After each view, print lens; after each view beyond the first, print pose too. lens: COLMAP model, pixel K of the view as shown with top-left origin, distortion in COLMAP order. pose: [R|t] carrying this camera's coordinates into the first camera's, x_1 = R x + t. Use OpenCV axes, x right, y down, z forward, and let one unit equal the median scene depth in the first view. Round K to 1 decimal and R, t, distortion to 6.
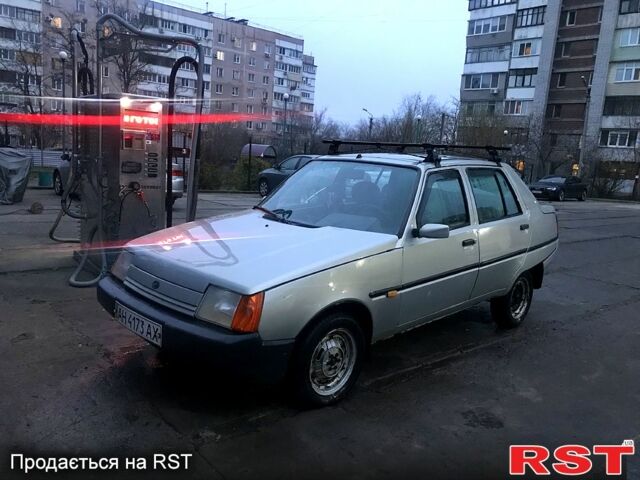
lens RADIAL K [[522.6, 0, 319.9], [0, 522.6, 239.9], [0, 0, 1]] dist [0.007869, -0.003097]
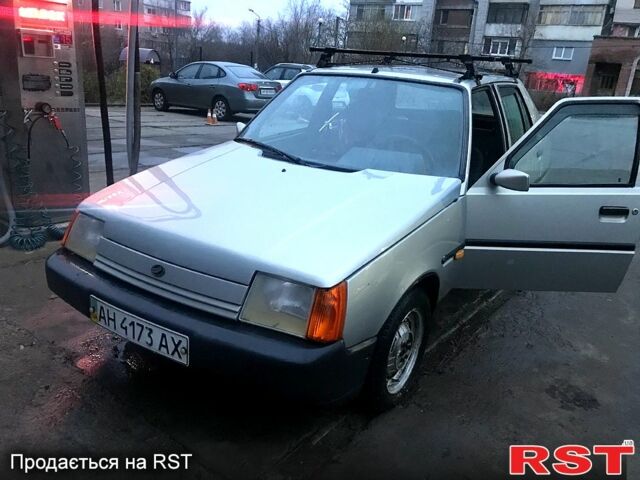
lens RADIAL K [[522.6, 0, 319.9], [0, 522.6, 239.9], [0, 0, 1]] dist [0.007869, -0.003097]
pose [[0.976123, -0.063294, 0.207791, -0.182407], [0.027538, 0.984946, 0.170655, -0.046980], [-0.215465, -0.160858, 0.963172, 0.227340]]
